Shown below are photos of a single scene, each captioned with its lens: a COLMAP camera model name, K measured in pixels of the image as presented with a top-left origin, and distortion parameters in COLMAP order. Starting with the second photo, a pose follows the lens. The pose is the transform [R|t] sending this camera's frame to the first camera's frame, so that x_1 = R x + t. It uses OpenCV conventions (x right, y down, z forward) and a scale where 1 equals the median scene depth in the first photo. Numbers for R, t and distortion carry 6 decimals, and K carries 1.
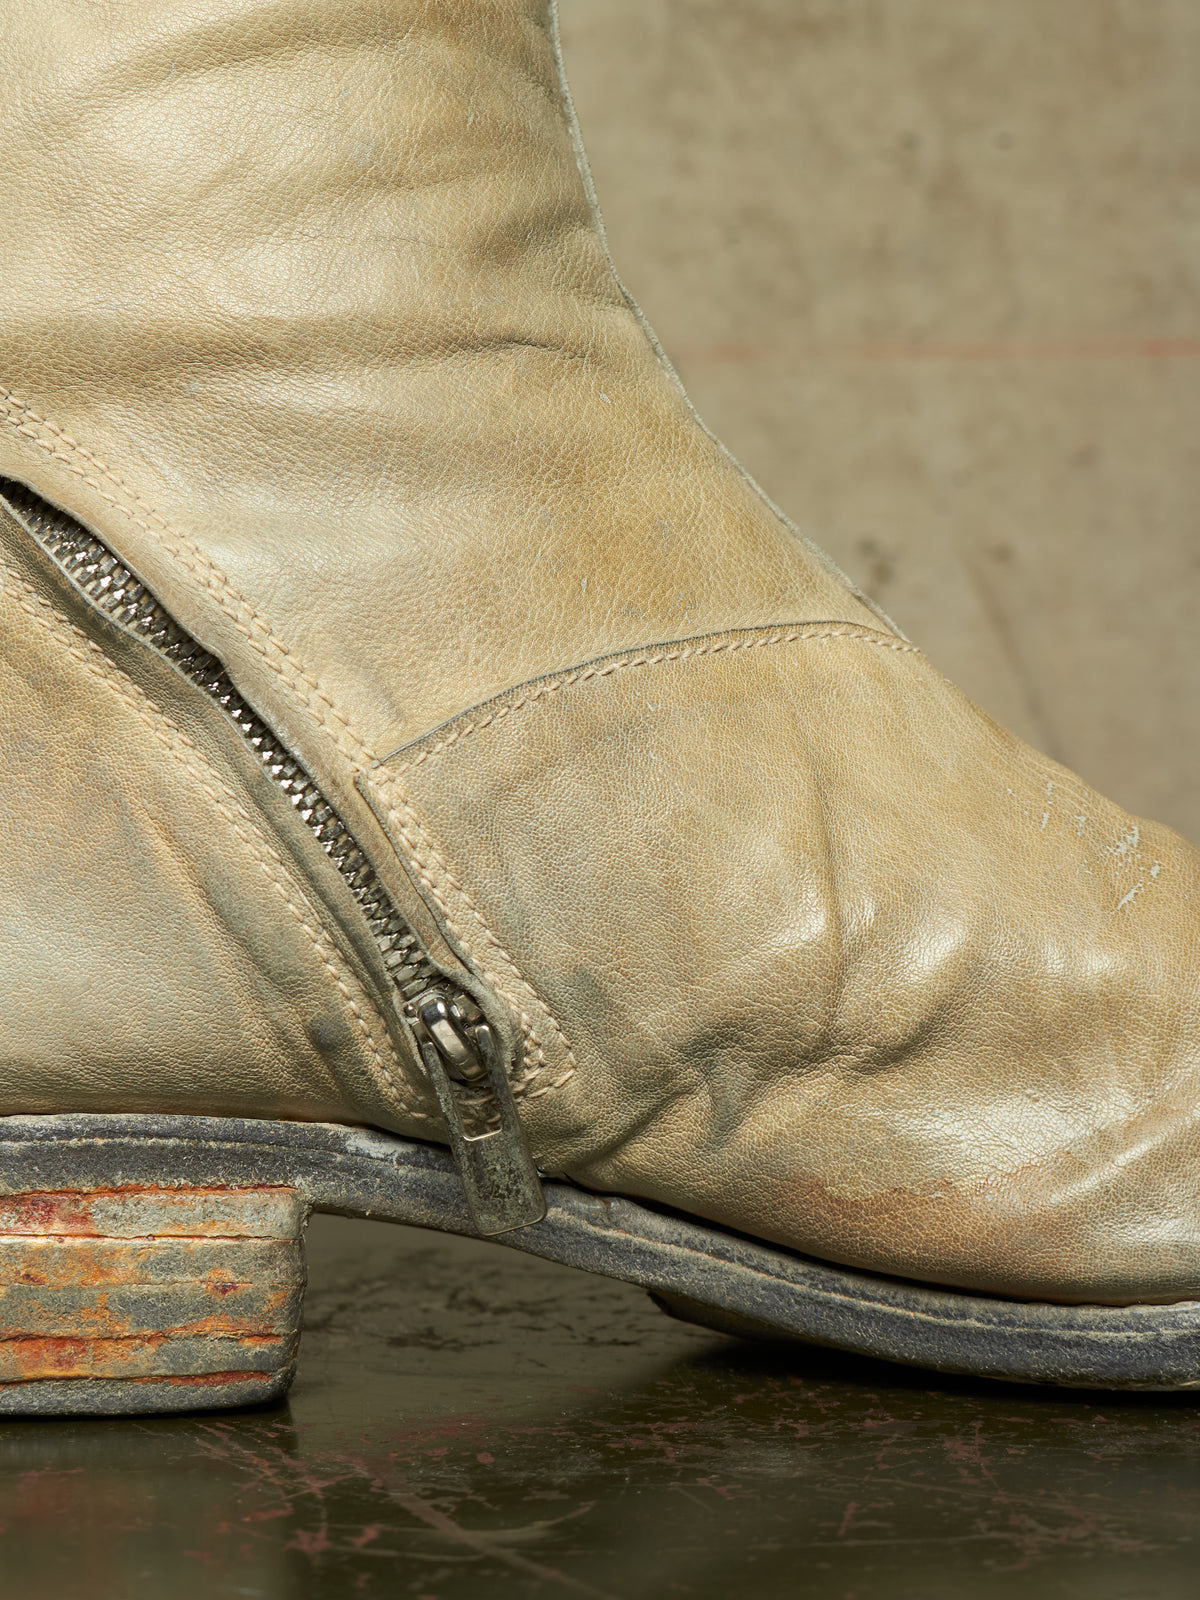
lens RADIAL K [[2416.8, 0, 600.0], [0, 2416.8, 800.0], [0, 0, 1]] dist [-0.011288, -0.009302]
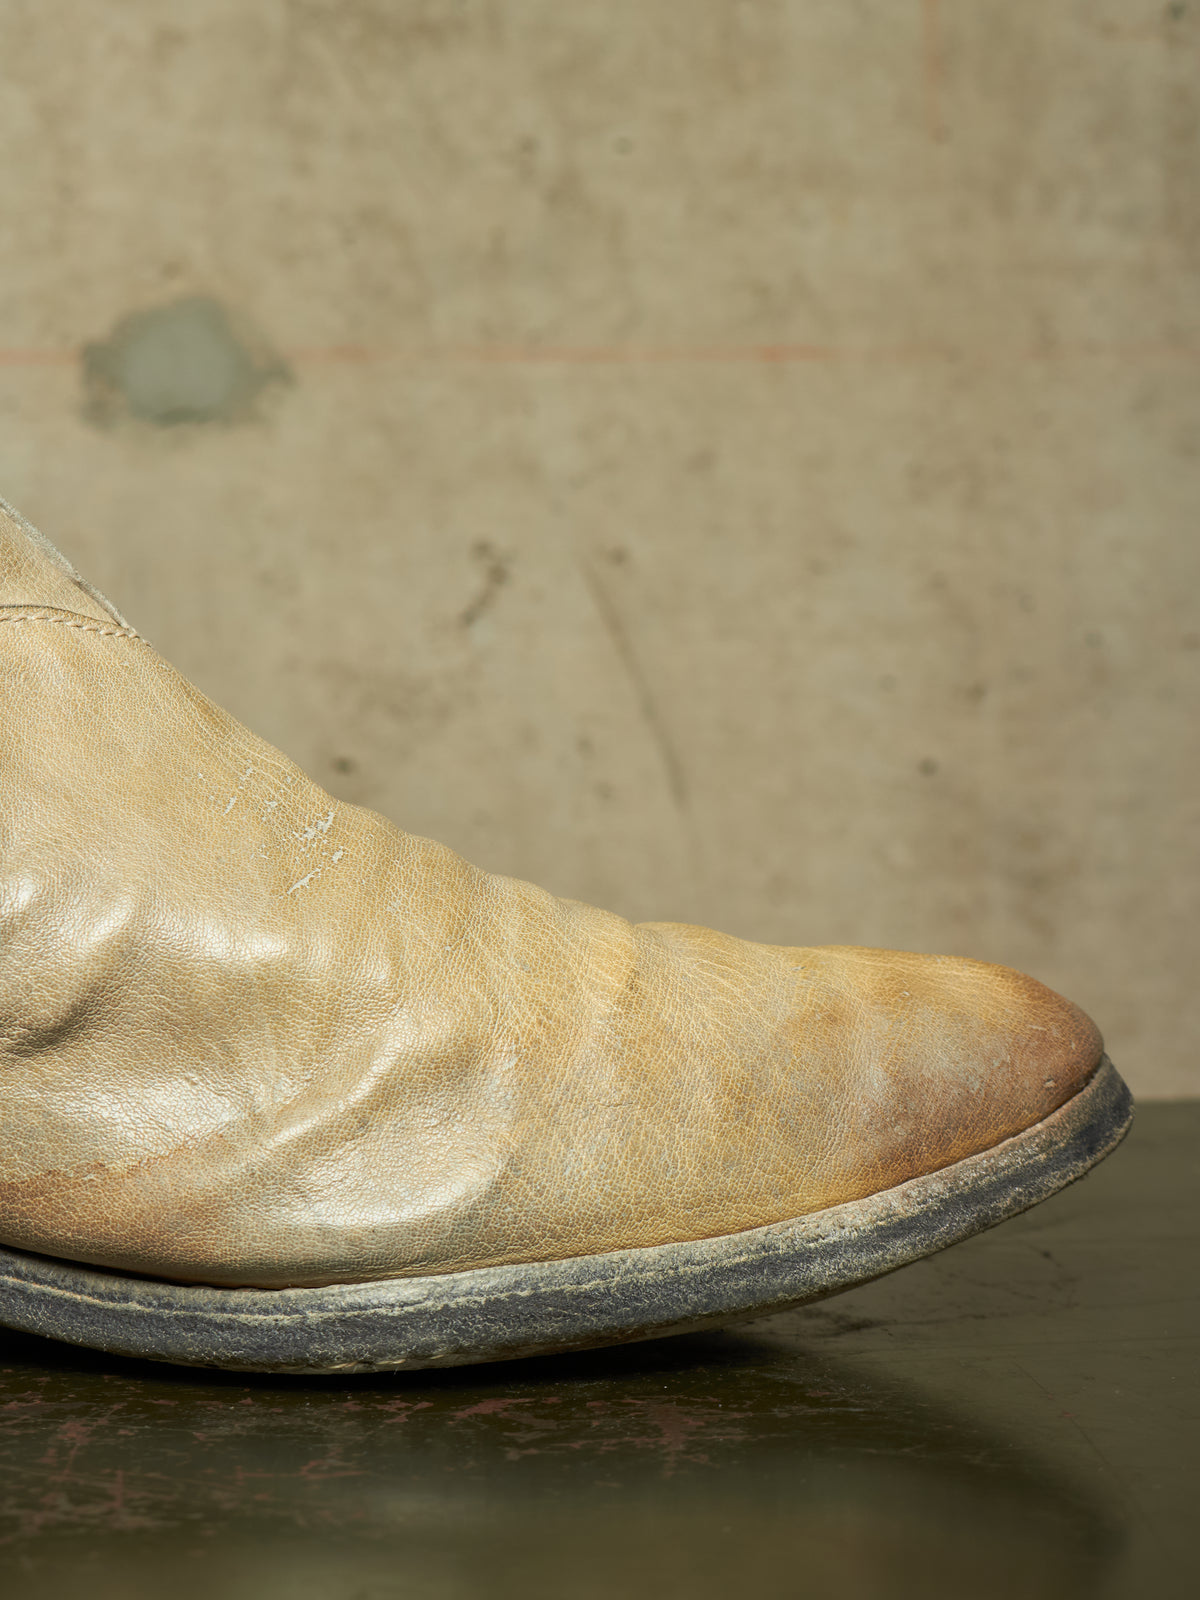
lens RADIAL K [[2423.7, 0, 628.7], [0, 2423.7, 801.1], [0, 0, 1]] dist [-0.018342, 0.040673]
pose [[0.999570, 0.007249, 0.028396, 0.326306], [-0.007098, 0.999960, -0.005417, 0.011161], [-0.028434, 0.005213, 0.999582, -0.010028]]
